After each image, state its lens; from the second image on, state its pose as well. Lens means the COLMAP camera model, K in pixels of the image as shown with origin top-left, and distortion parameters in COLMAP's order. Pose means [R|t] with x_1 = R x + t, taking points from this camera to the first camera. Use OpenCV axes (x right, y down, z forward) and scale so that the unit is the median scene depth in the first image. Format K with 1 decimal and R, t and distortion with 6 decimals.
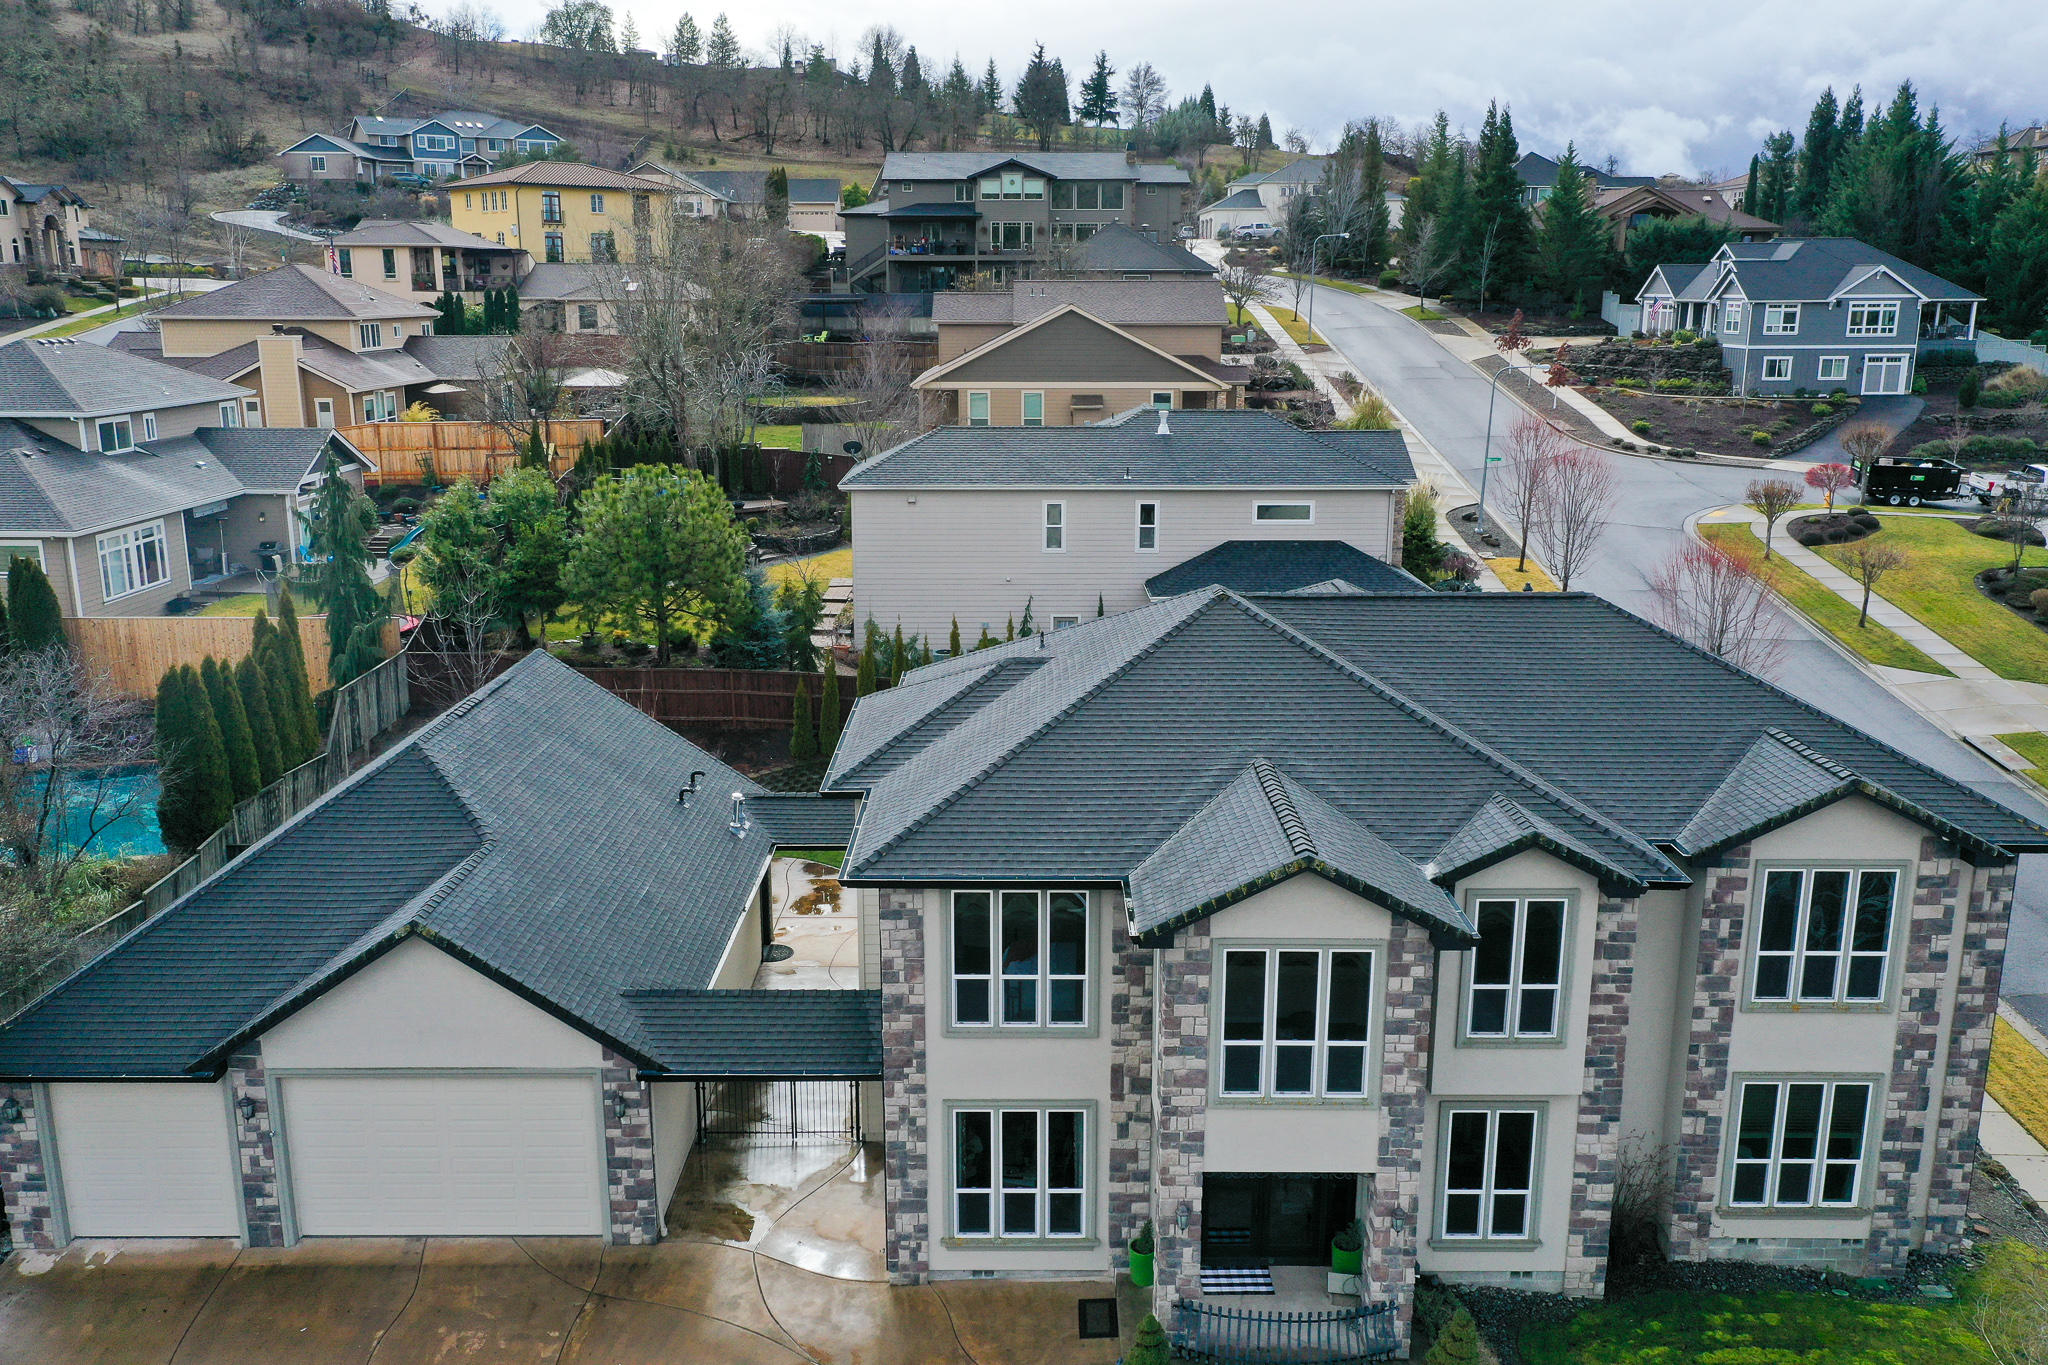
lens RADIAL K [[1635.6, 0, 1021.6], [0, 1635.6, 675.0], [0, 0, 1]] dist [0.014711, -0.001673]
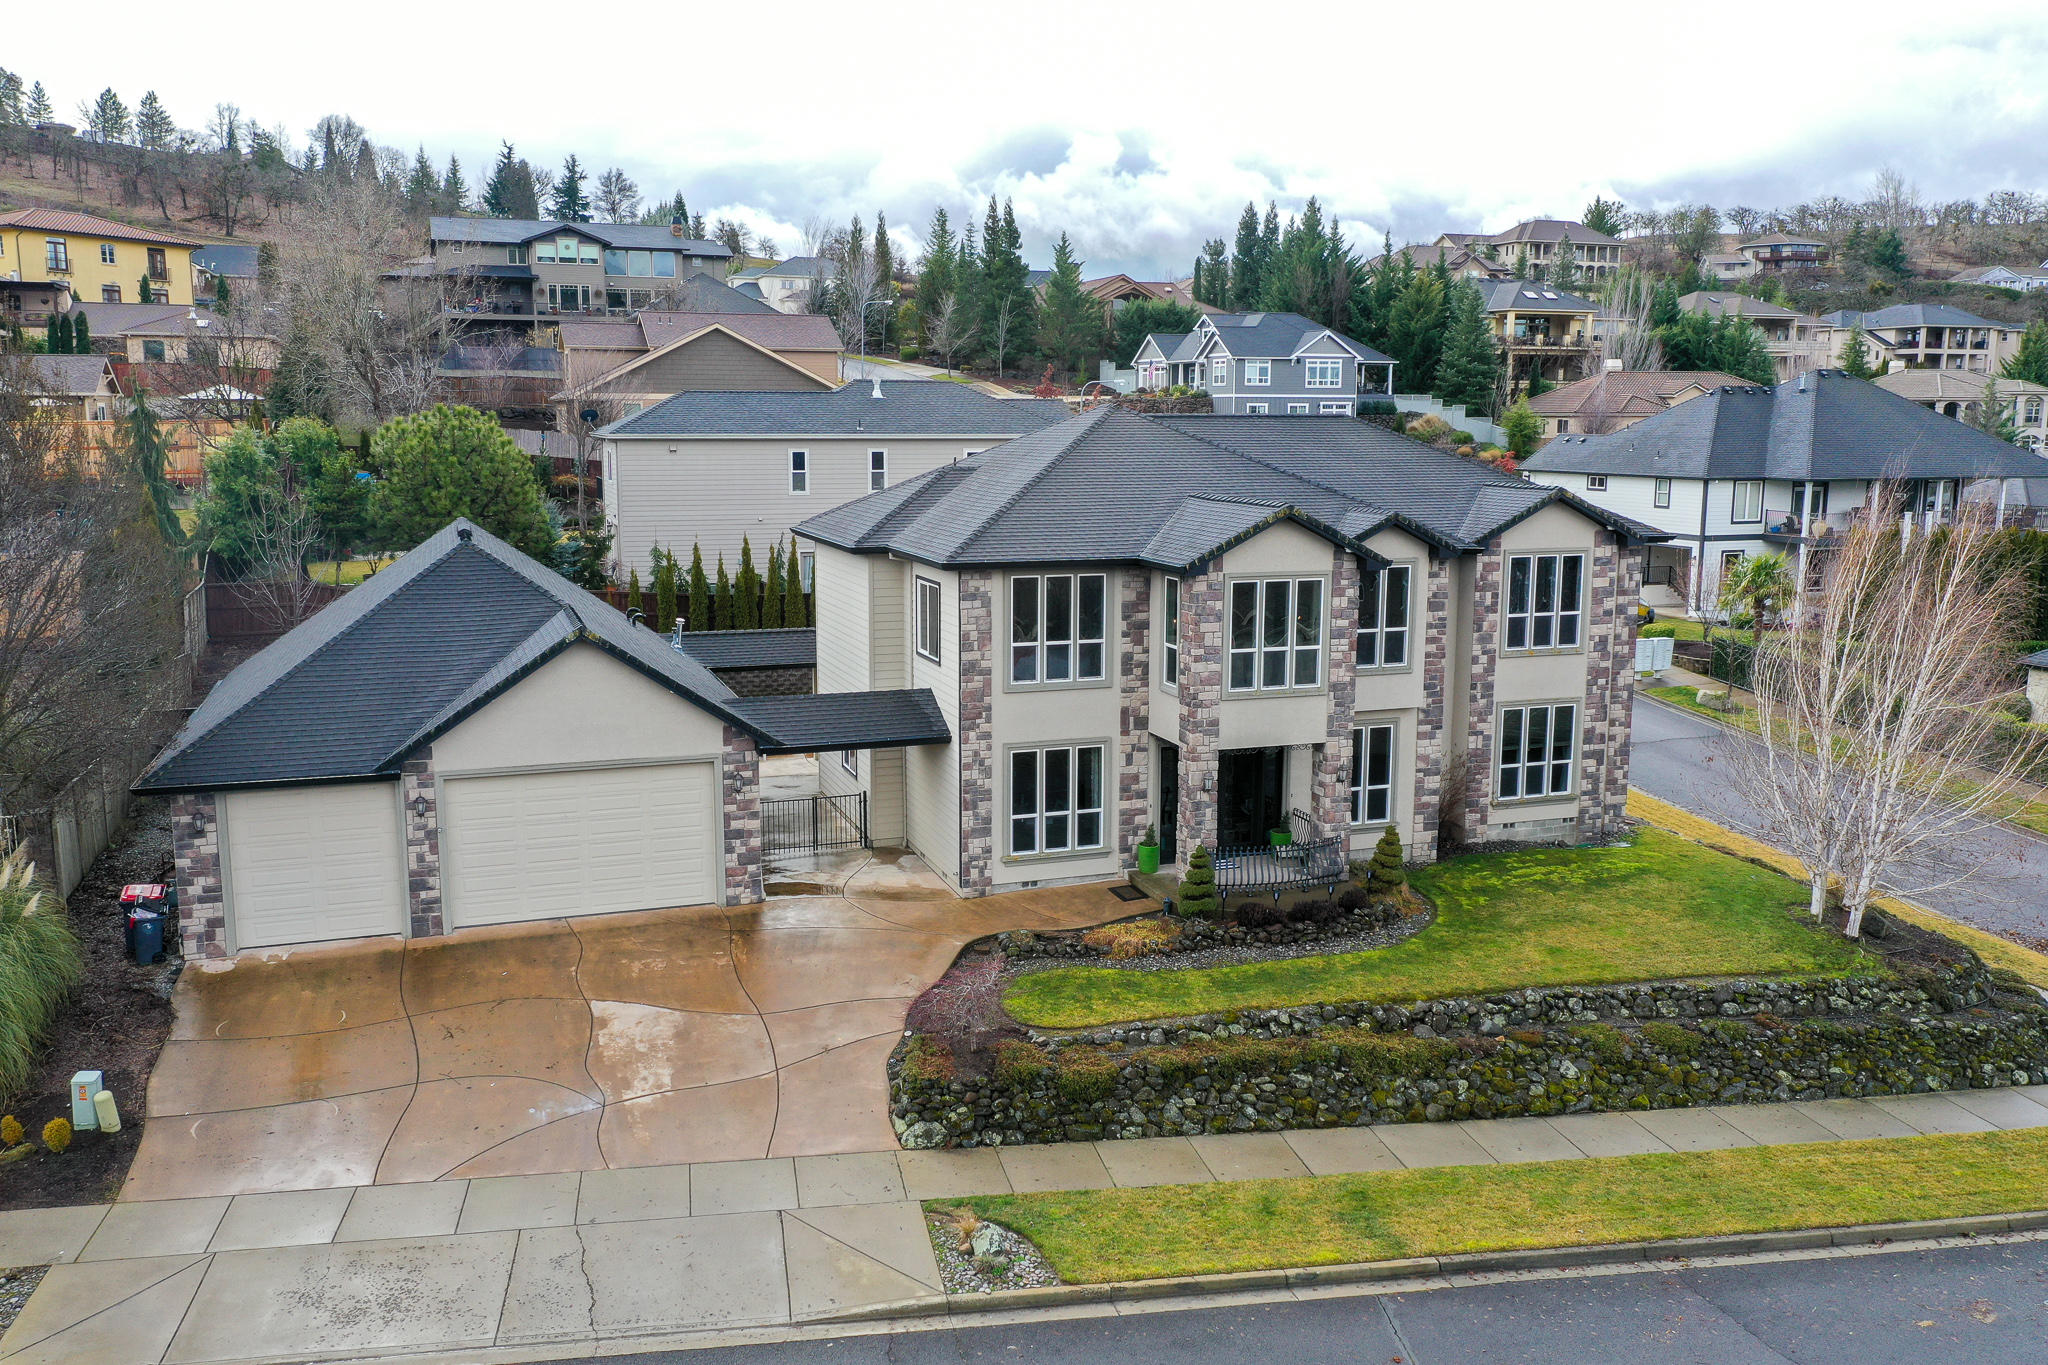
lens RADIAL K [[1635.6, 0, 1021.6], [0, 1635.6, 675.0], [0, 0, 1]] dist [0.014711, -0.001673]
pose [[0.942751, -0.050337, 0.329676, -0.449998], [0.075042, 0.995211, -0.062638, 0.277087], [-0.324944, 0.083791, 0.942014, -0.246539]]
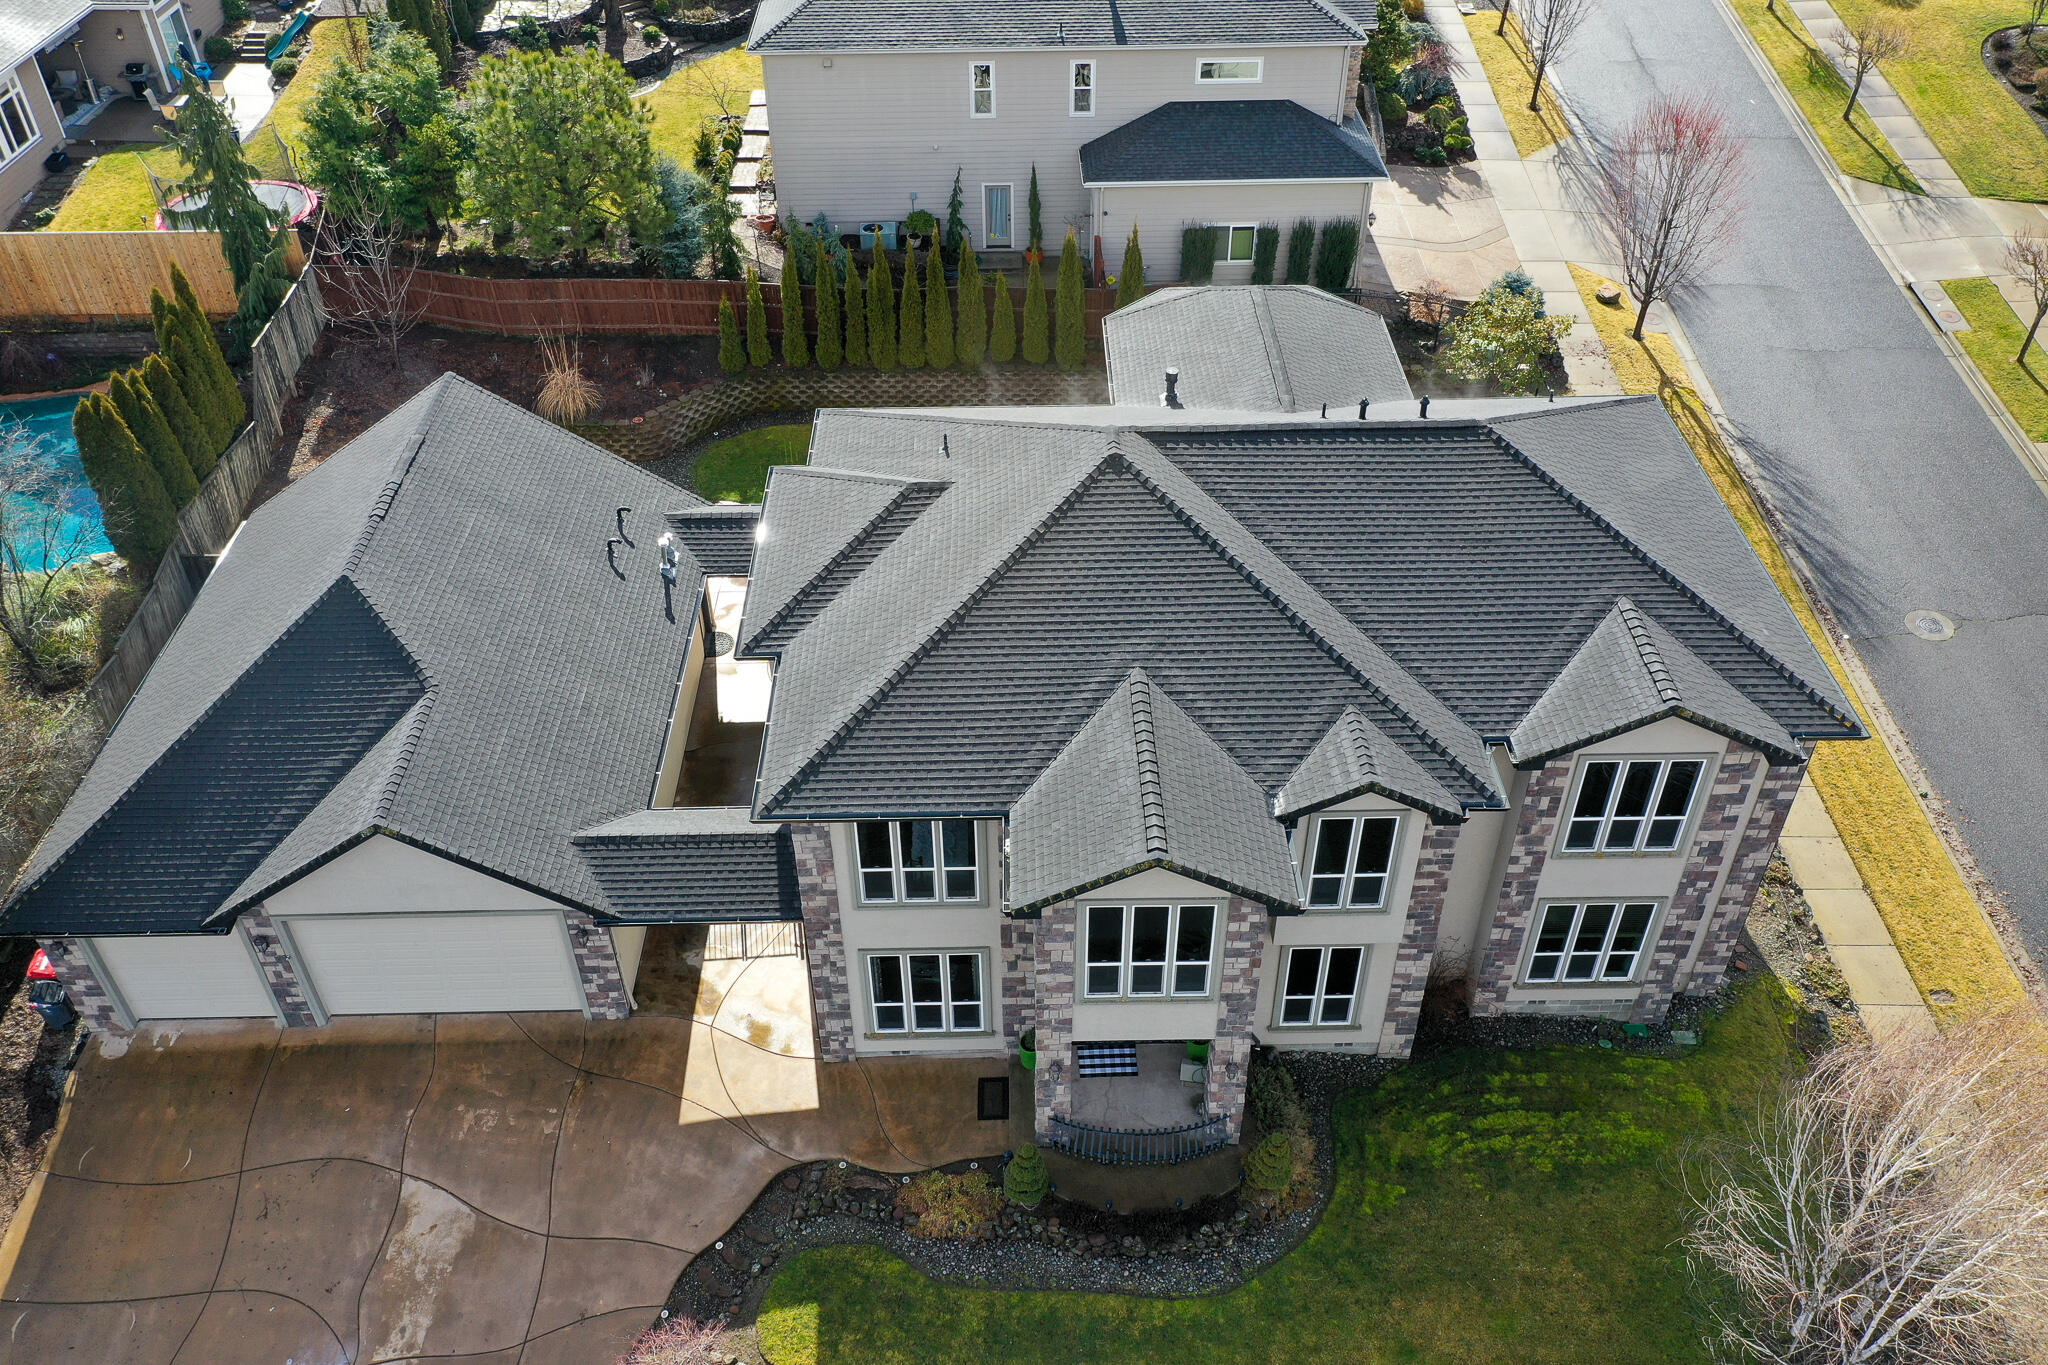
lens RADIAL K [[1639.1, 0, 1022.4], [0, 1639.1, 674.6], [0, 0, 1]] dist [0.015278, 0.002086]
pose [[0.999825, -0.017314, 0.007109, 0.061988], [0.012463, 0.899235, 0.437288, -0.411994], [-0.013964, -0.437123, 0.899293, 0.028889]]
